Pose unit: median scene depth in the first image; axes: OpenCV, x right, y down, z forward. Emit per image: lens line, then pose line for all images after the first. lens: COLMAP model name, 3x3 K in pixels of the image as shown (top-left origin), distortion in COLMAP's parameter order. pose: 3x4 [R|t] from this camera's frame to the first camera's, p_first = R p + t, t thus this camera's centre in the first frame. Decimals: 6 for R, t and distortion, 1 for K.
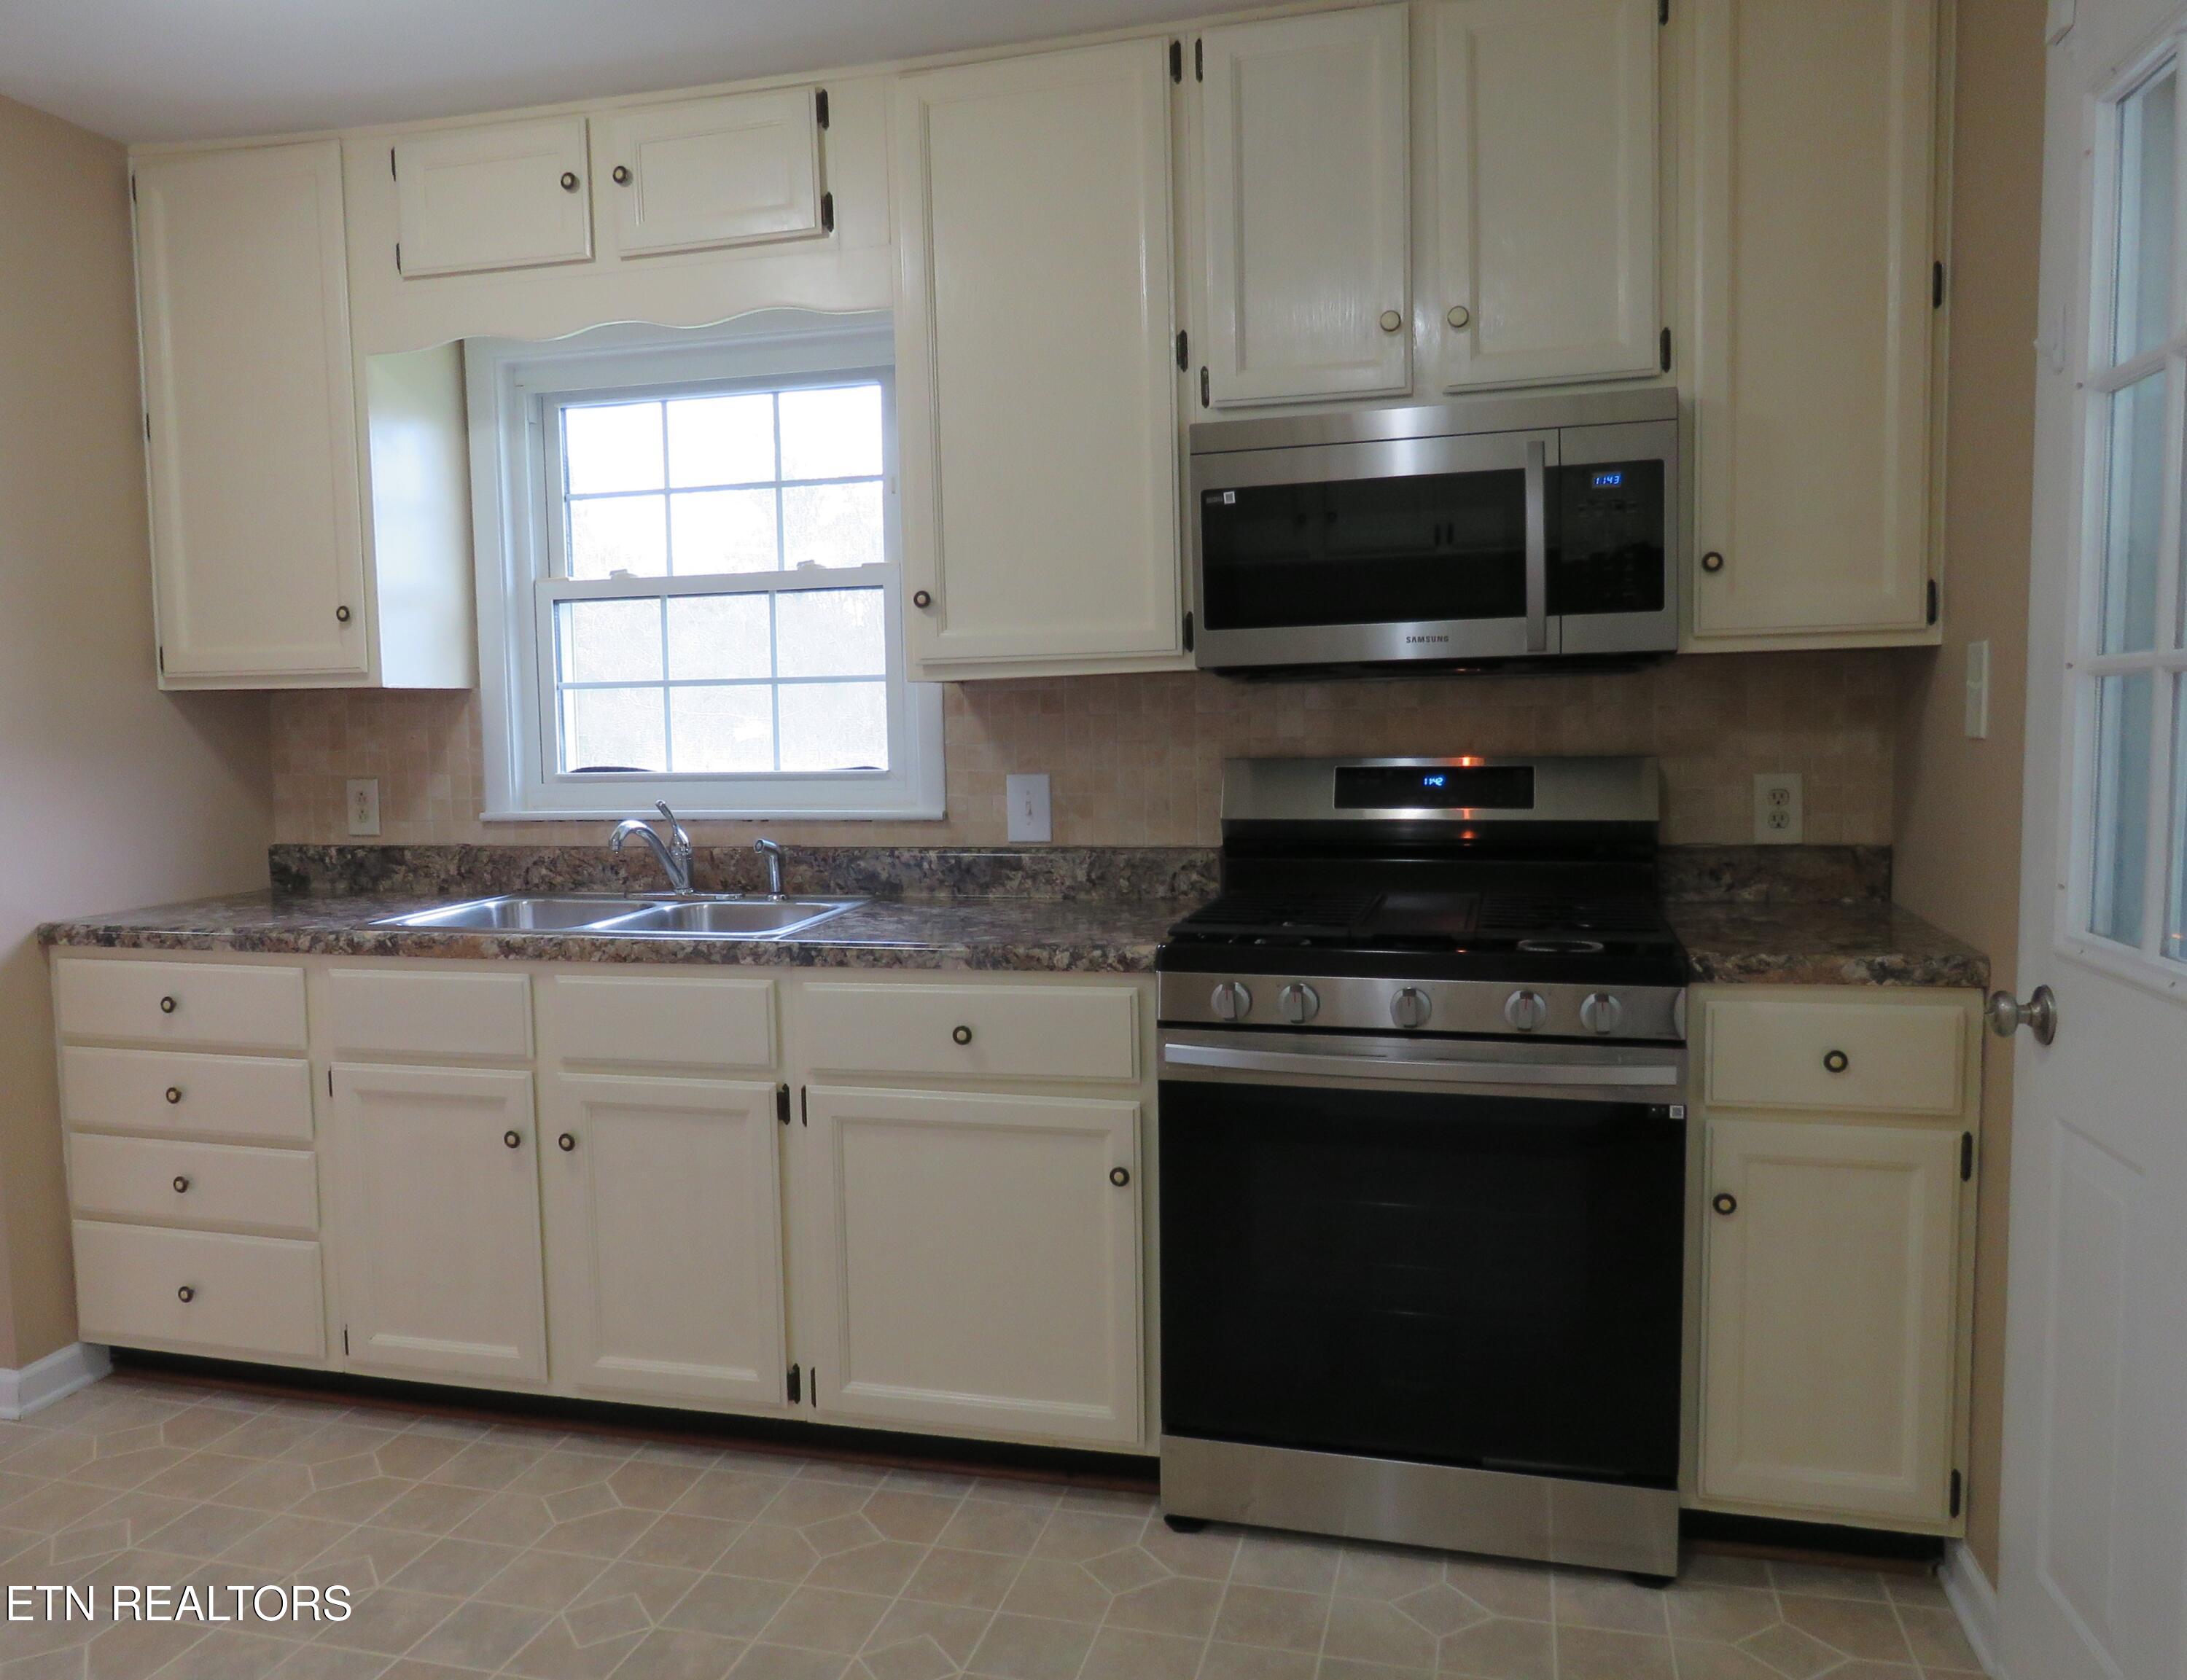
lens RADIAL K [[1656.0, 0, 1084.1], [0, 1656.0, 847.5], [0, 0, 1]] dist [0.000519, 0.000602]
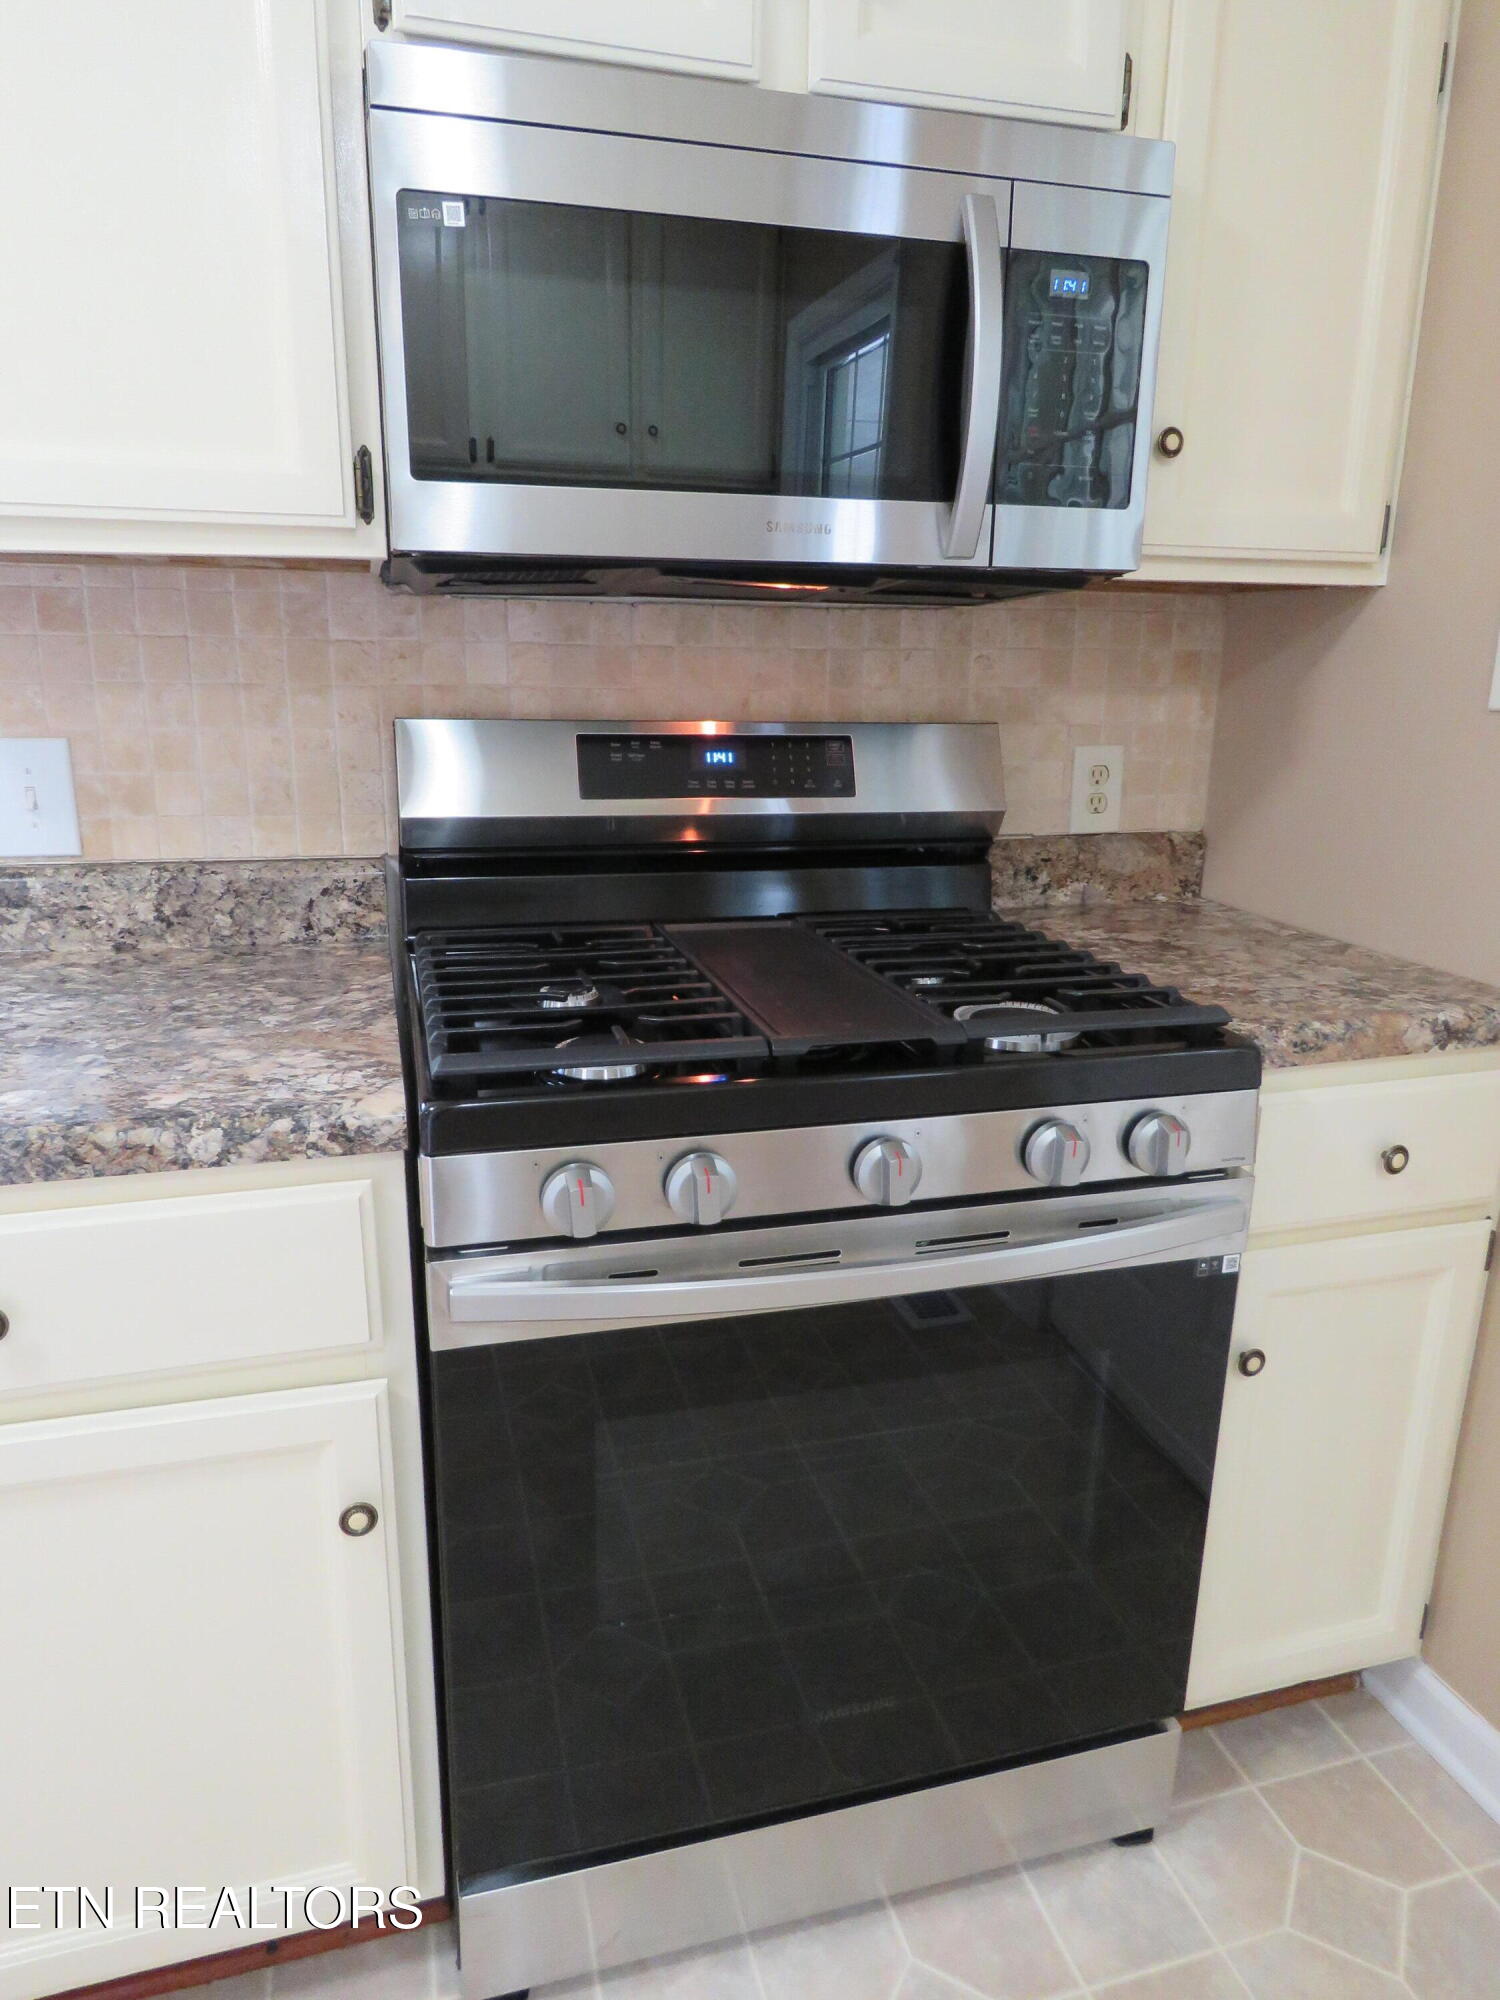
lens RADIAL K [[1269.5, 0, 750.7], [0, 1269.5, 991.1], [0, 0, 1]] dist [-0.008127, -0.003303]
pose [[0.858313, -0.097973, 0.503687, -0.050127], [0.010479, 0.984745, 0.173688, -0.034132], [-0.513020, -0.143800, 0.846246, 0.514499]]
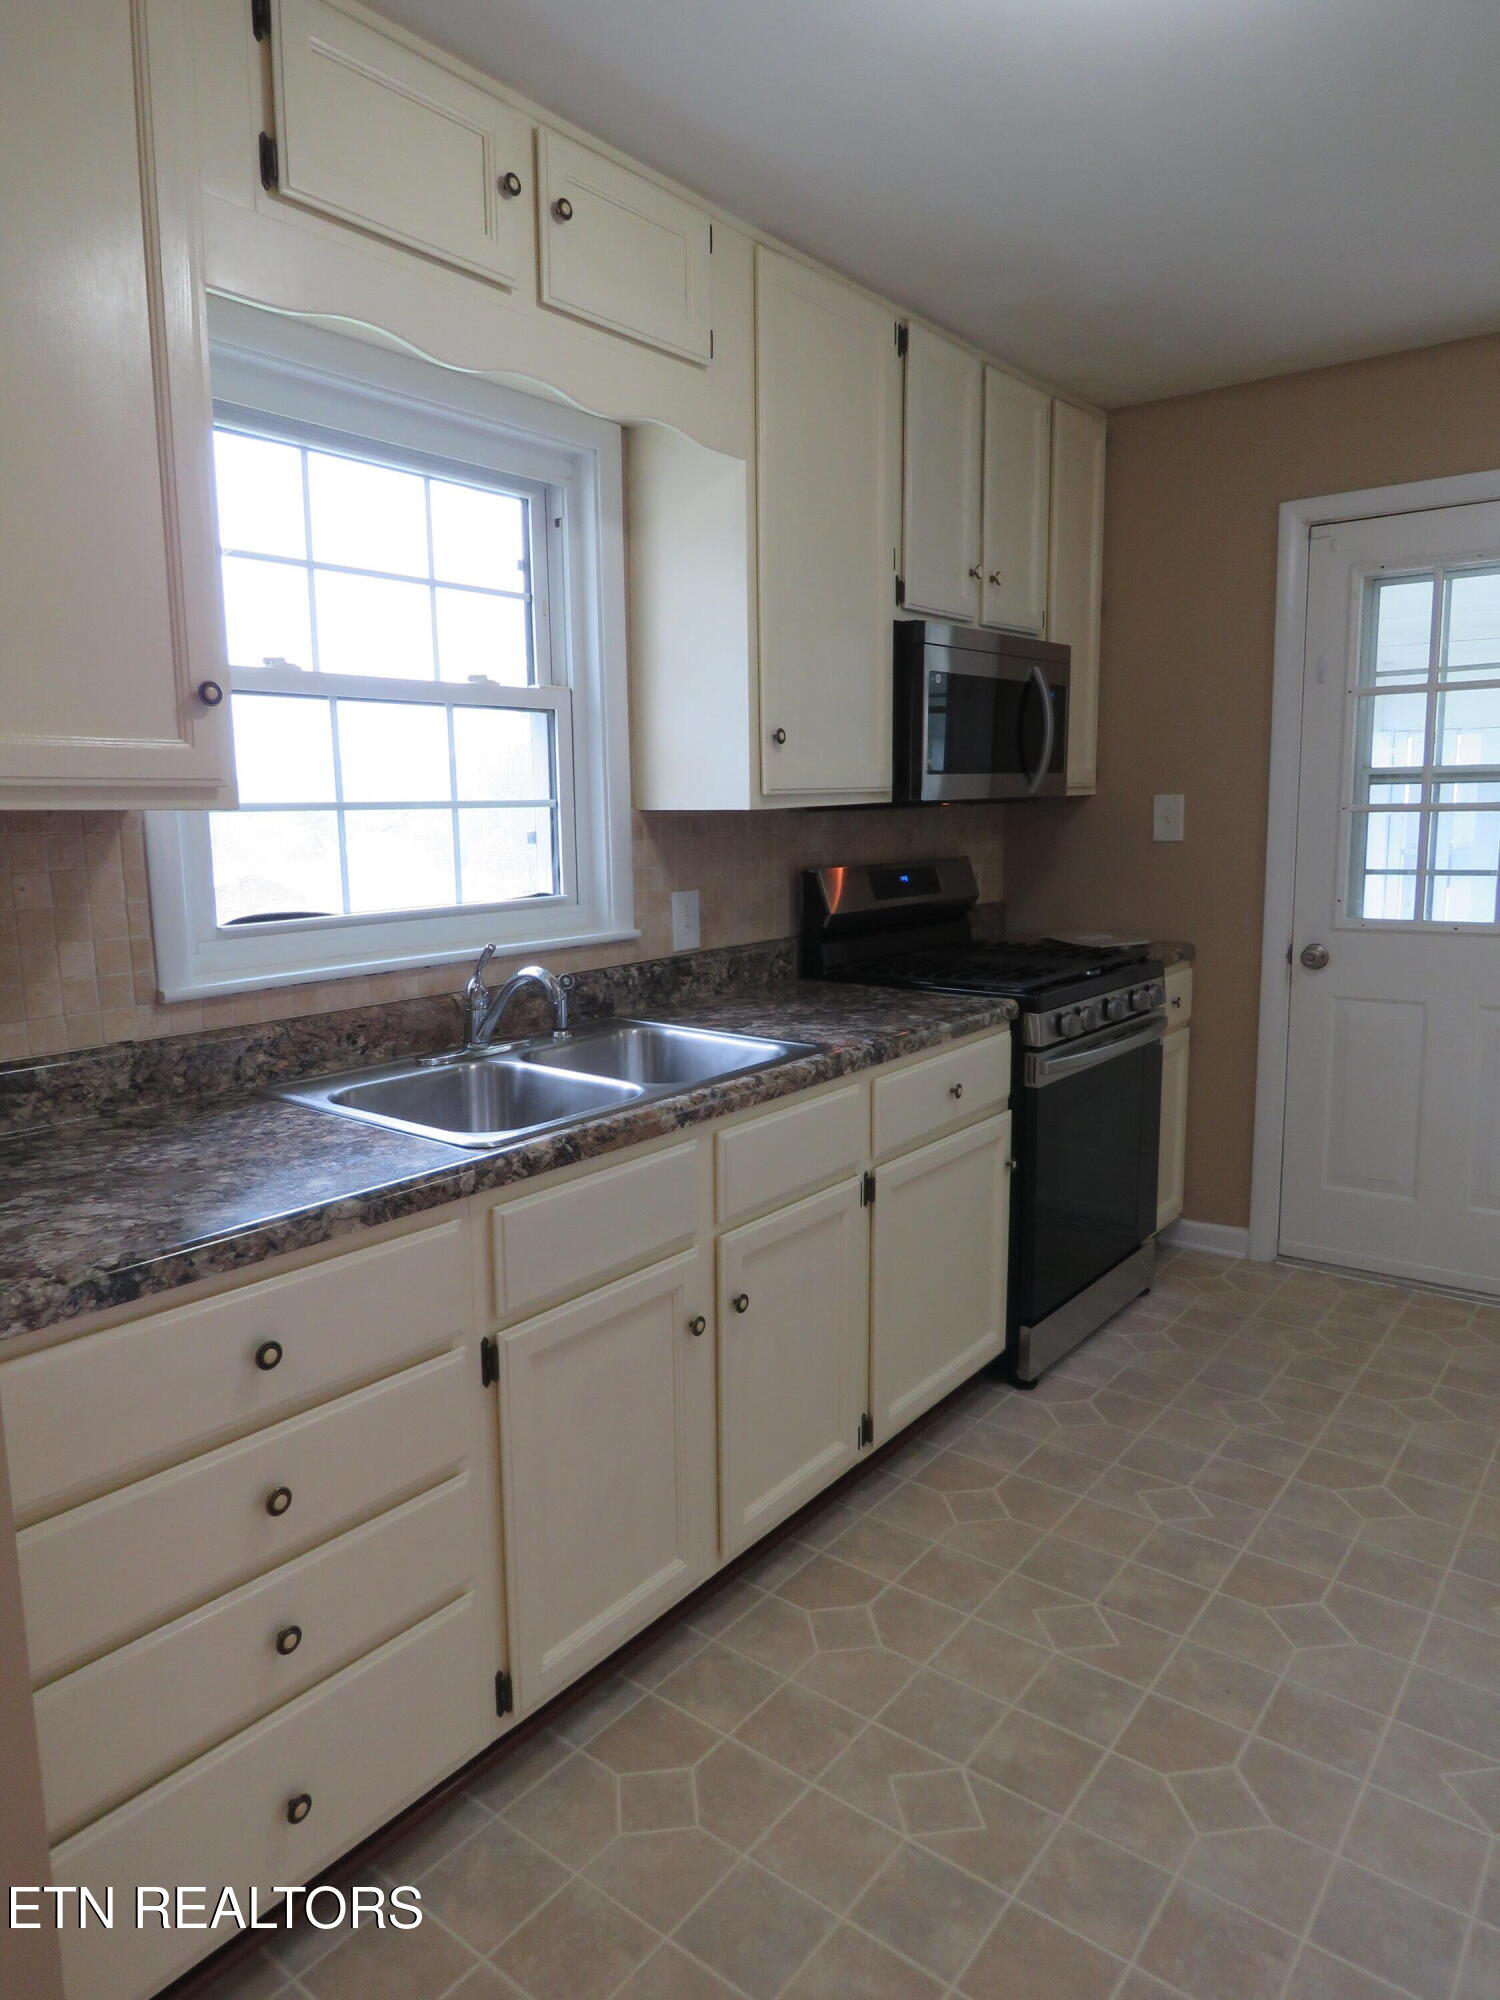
lens RADIAL K [[1272.5, 0, 750.0], [0, 1272.5, 1000.0], [0, 0, 1]] dist [-0.001953, 0.003930]
pose [[0.376698, -0.129020, 0.917307, -0.879976], [0.080311, 0.991073, 0.106415, -0.063019], [-0.922848, 0.033583, 0.383697, 0.663316]]
